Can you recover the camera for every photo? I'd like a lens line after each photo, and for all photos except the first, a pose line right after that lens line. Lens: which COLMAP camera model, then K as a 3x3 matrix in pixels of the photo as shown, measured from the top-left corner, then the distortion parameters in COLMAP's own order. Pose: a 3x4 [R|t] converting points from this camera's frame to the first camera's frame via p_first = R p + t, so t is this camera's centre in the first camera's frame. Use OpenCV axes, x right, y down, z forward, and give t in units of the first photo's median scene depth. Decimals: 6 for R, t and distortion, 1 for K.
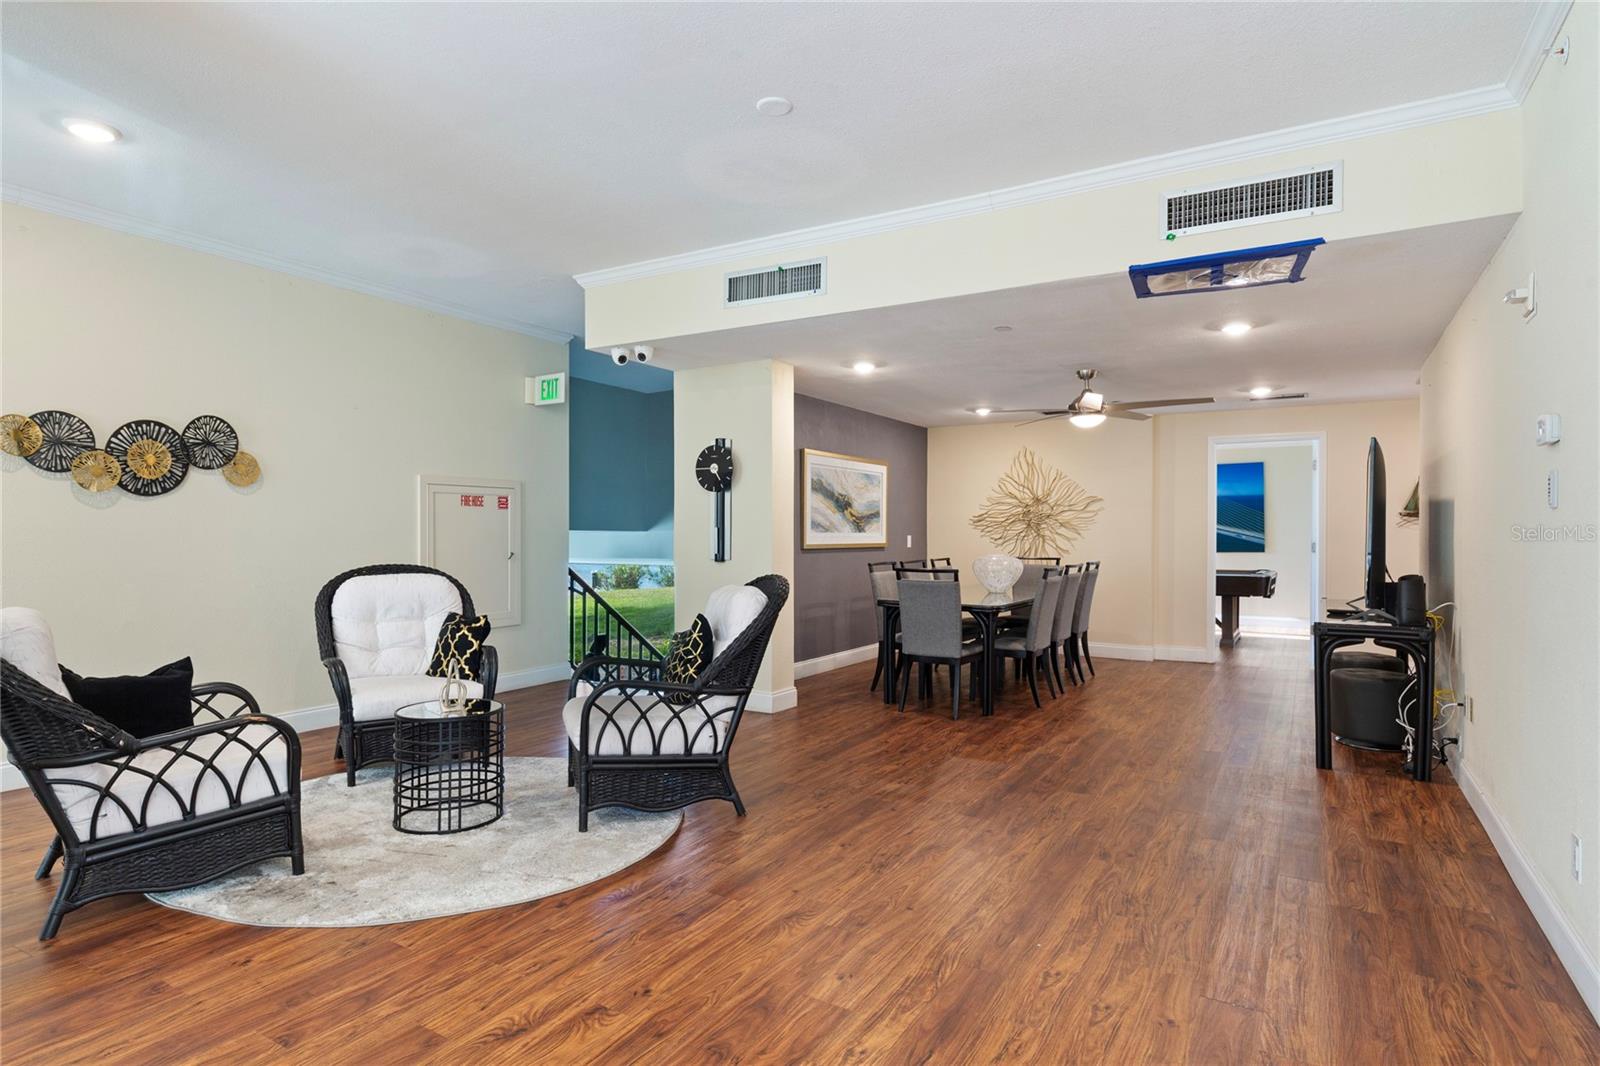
lens RADIAL K [[926.0, 0, 801.0], [0, 926.0, 561.7], [0, 0, 1]] dist [0.001554, 0.000551]
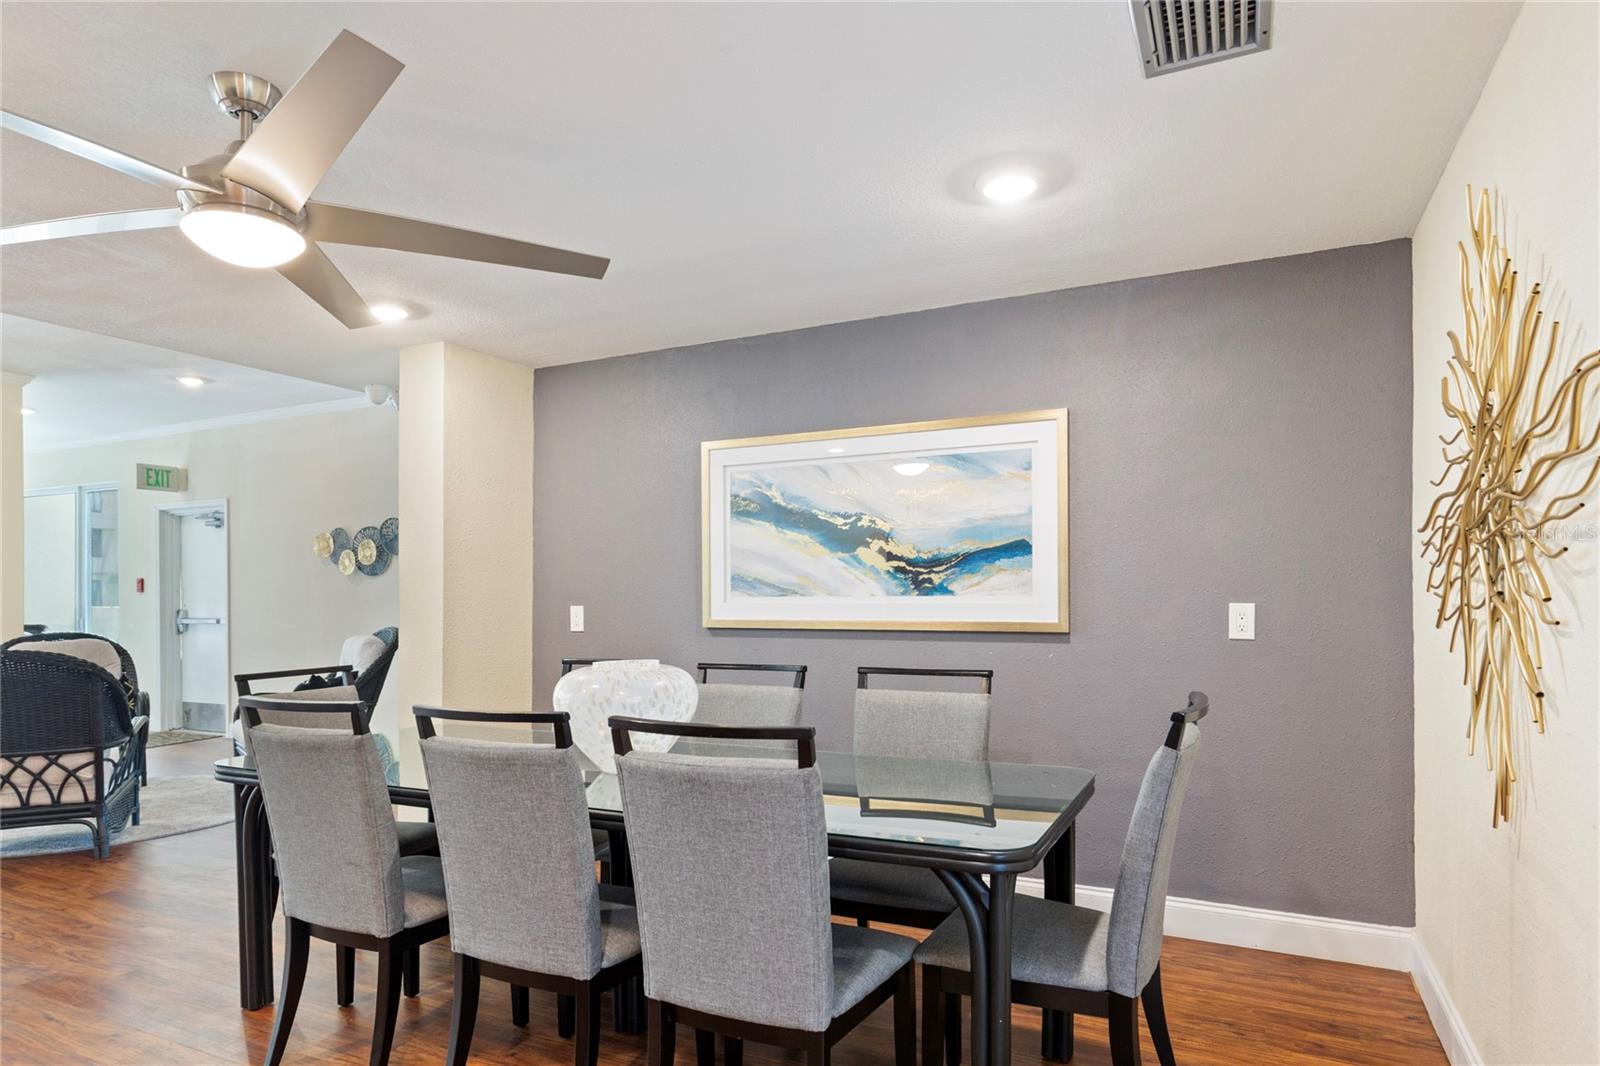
lens RADIAL K [[886.0, 0, 800.0], [0, 886.0, 533.0], [0, 0, 1]] dist [0.229299, 0.000109]
pose [[0.047335, -0.045722, -0.997832, 0.510341], [0.001648, 0.998954, -0.045695, -0.045210], [0.998878, 0.000518, 0.047361, 1.014255]]
